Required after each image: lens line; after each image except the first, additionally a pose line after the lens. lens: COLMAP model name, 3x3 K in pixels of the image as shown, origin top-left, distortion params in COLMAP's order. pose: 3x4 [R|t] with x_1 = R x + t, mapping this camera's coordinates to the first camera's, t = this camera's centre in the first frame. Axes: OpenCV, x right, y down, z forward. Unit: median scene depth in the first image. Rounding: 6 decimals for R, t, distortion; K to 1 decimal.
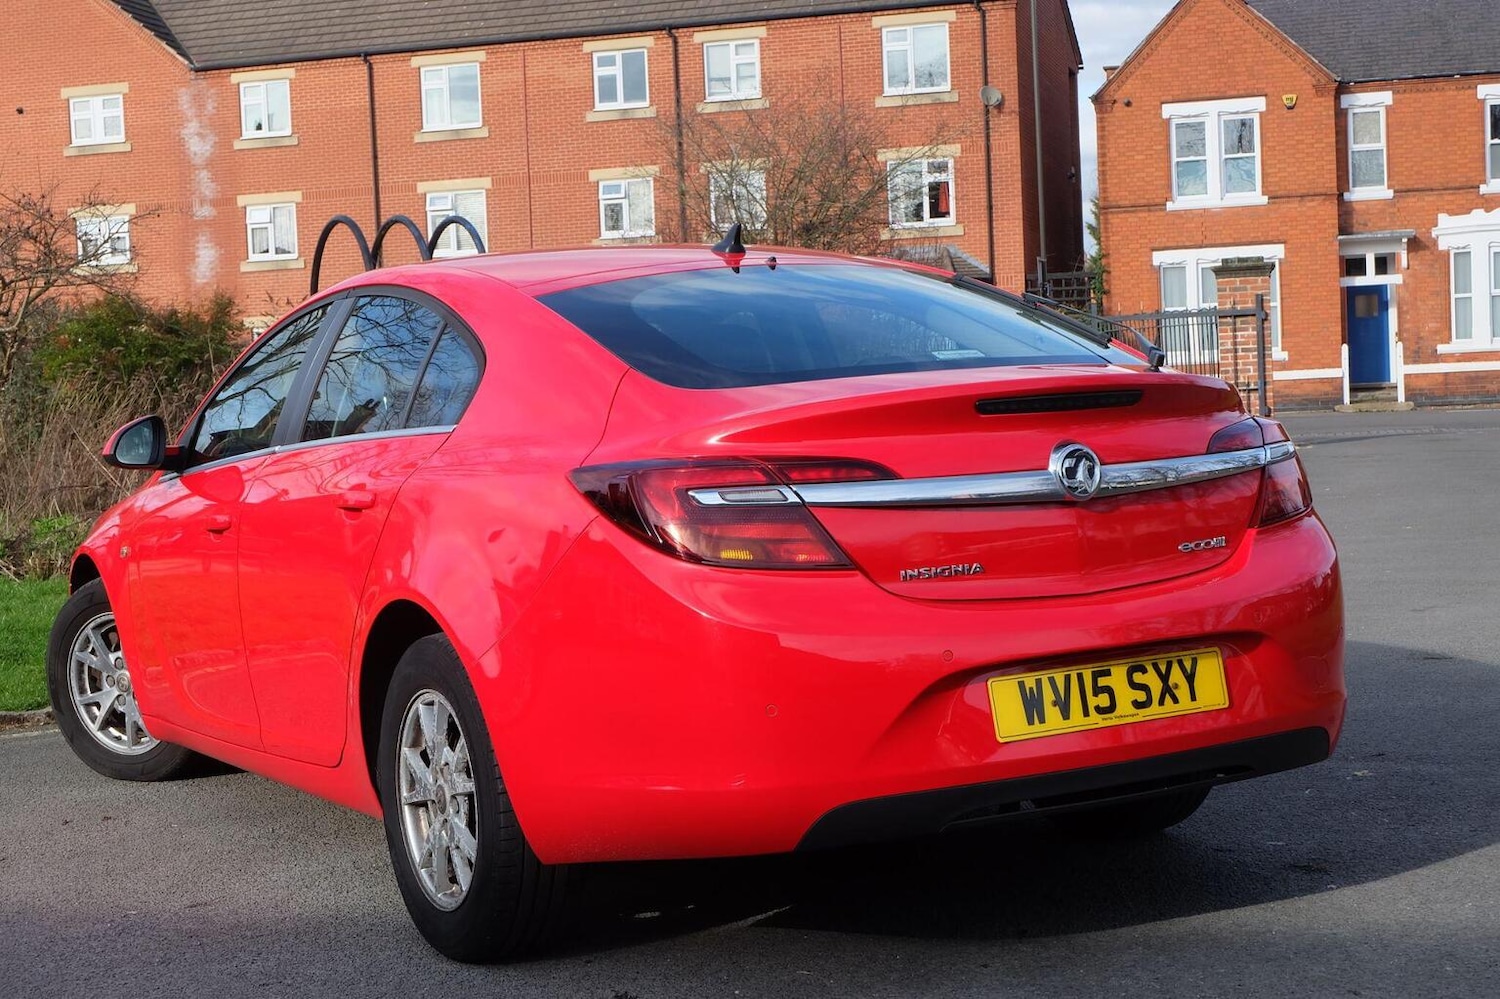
lens RADIAL K [[2315.6, 0, 752.4], [0, 2315.6, 496.3], [0, 0, 1]] dist [-0.077626, 0.081035]
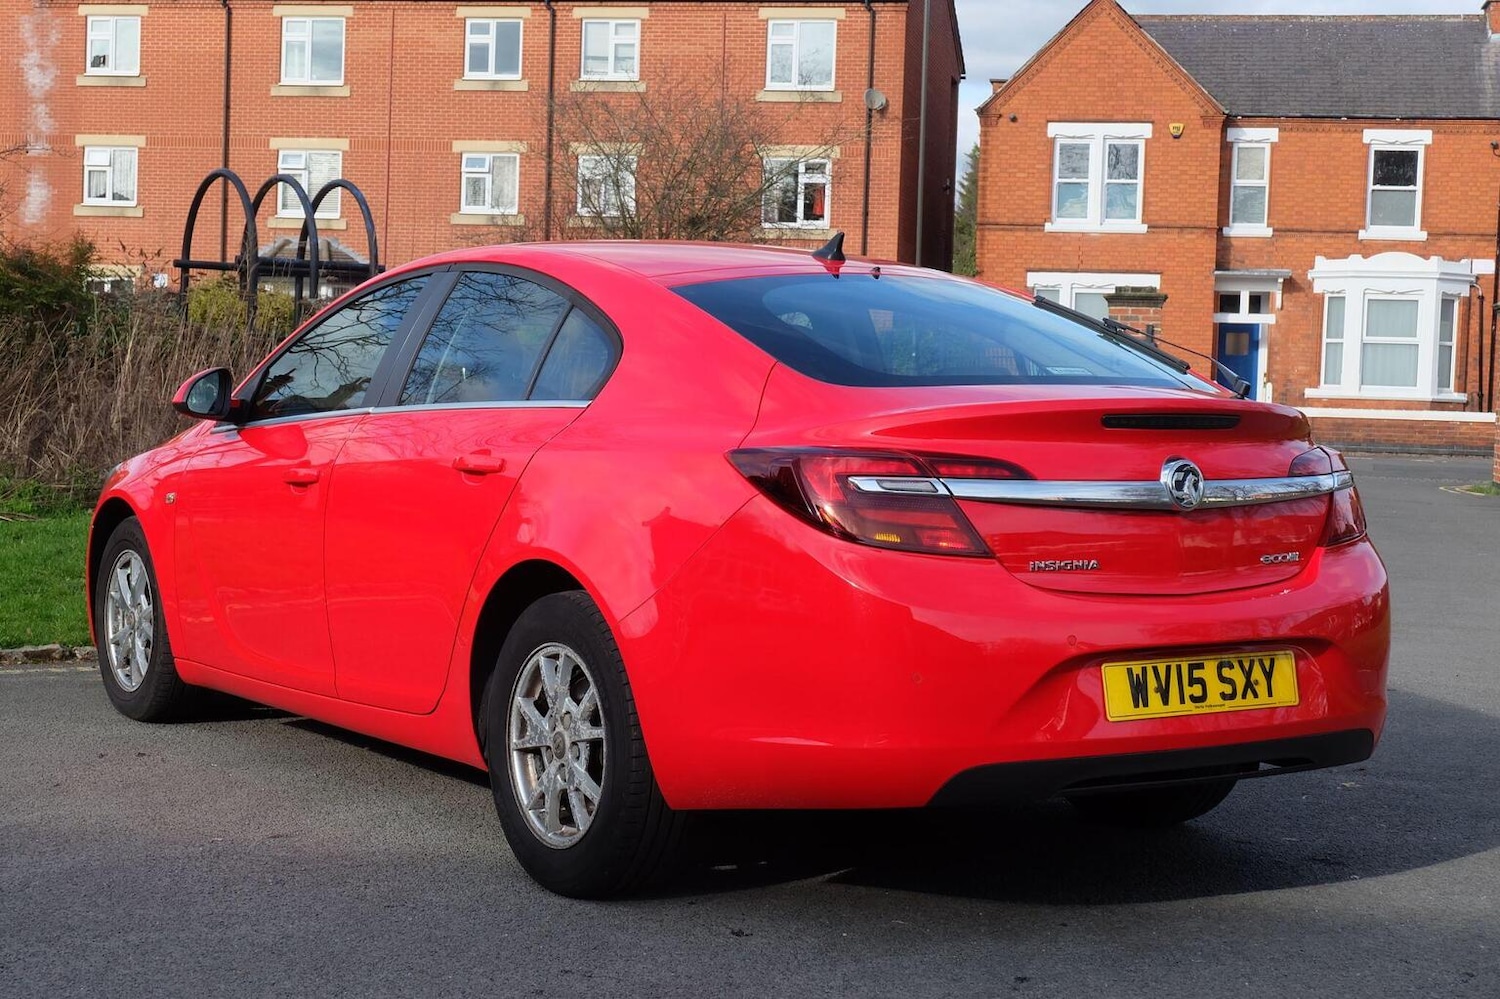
lens RADIAL K [[2445.8, 0, 750.2], [0, 2445.8, 502.7], [0, 0, 1]] dist [0.004040, -0.110796]
pose [[0.993445, 0.072050, 0.088740, -0.158941], [-0.072154, 0.997391, -0.002049, 0.014295], [-0.088656, -0.004367, 0.996053, -0.146541]]
